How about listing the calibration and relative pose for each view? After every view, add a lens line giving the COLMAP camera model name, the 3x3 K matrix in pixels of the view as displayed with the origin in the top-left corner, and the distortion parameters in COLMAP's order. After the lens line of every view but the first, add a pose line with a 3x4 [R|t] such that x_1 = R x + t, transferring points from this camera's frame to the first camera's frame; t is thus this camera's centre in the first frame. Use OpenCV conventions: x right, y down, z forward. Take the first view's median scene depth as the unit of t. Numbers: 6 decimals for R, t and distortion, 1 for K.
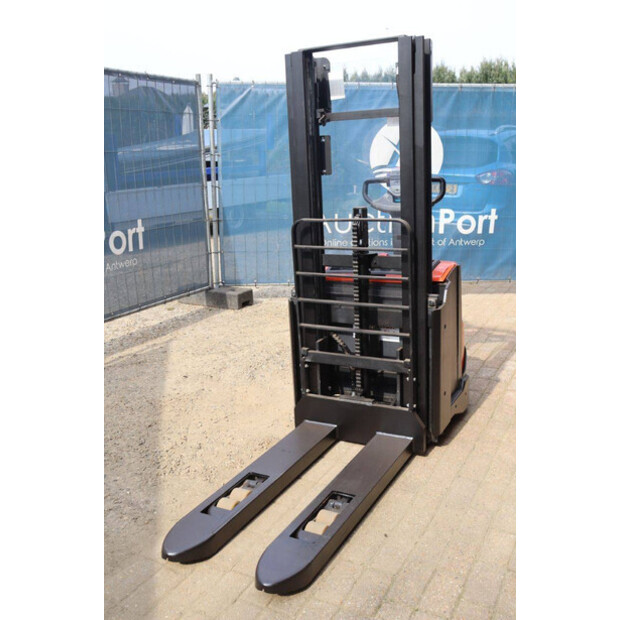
lens RADIAL K [[635.1, 0, 313.3], [0, 635.1, 309.3], [0, 0, 1]] dist [-0.018436, 0.000000]
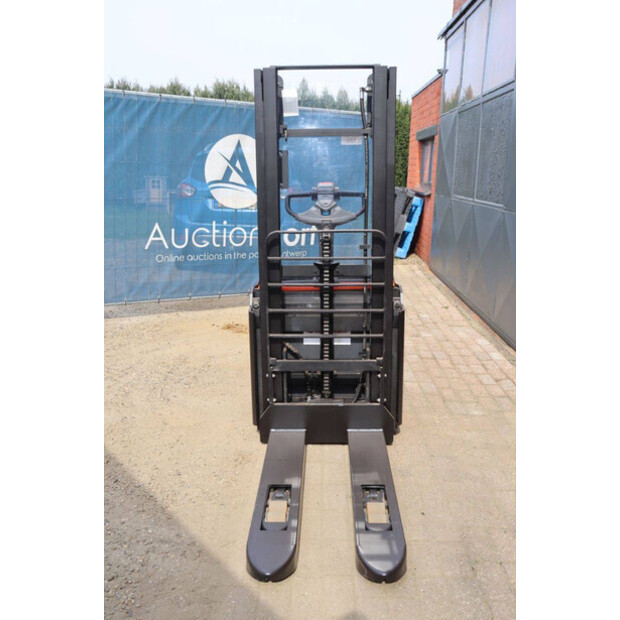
lens RADIAL K [[635.1, 0, 311.2], [0, 635.1, 312.3], [0, 0, 1]] dist [-0.018436, 0.000000]
pose [[0.896283, -0.065080, 0.438680, -0.396942], [0.073790, 0.997270, -0.002814, -0.004586], [-0.437300, 0.034892, 0.898639, 0.058344]]
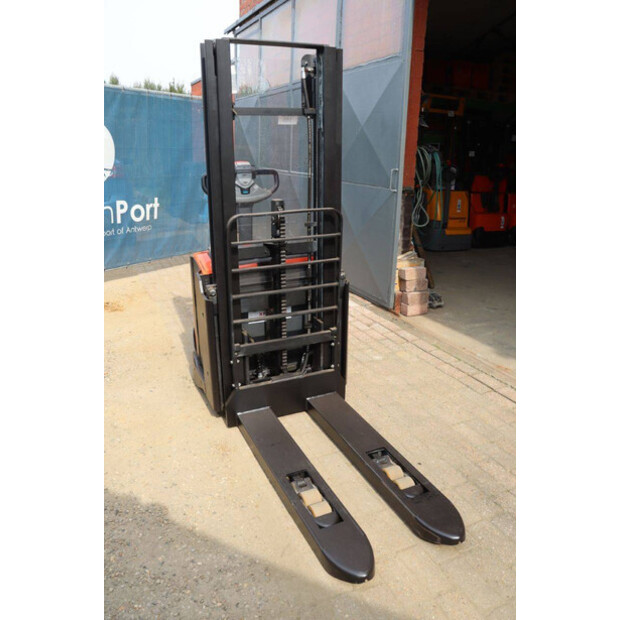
lens RADIAL K [[503.1, 0, 311.5], [0, 503.1, 308.8], [0, 0, 1]] dist [-0.084857, 0.011041]
pose [[0.614726, -0.212213, 0.759656, -0.527577], [0.159031, 0.976693, 0.144153, -0.088341], [-0.772542, 0.032195, 0.634147, 0.403575]]
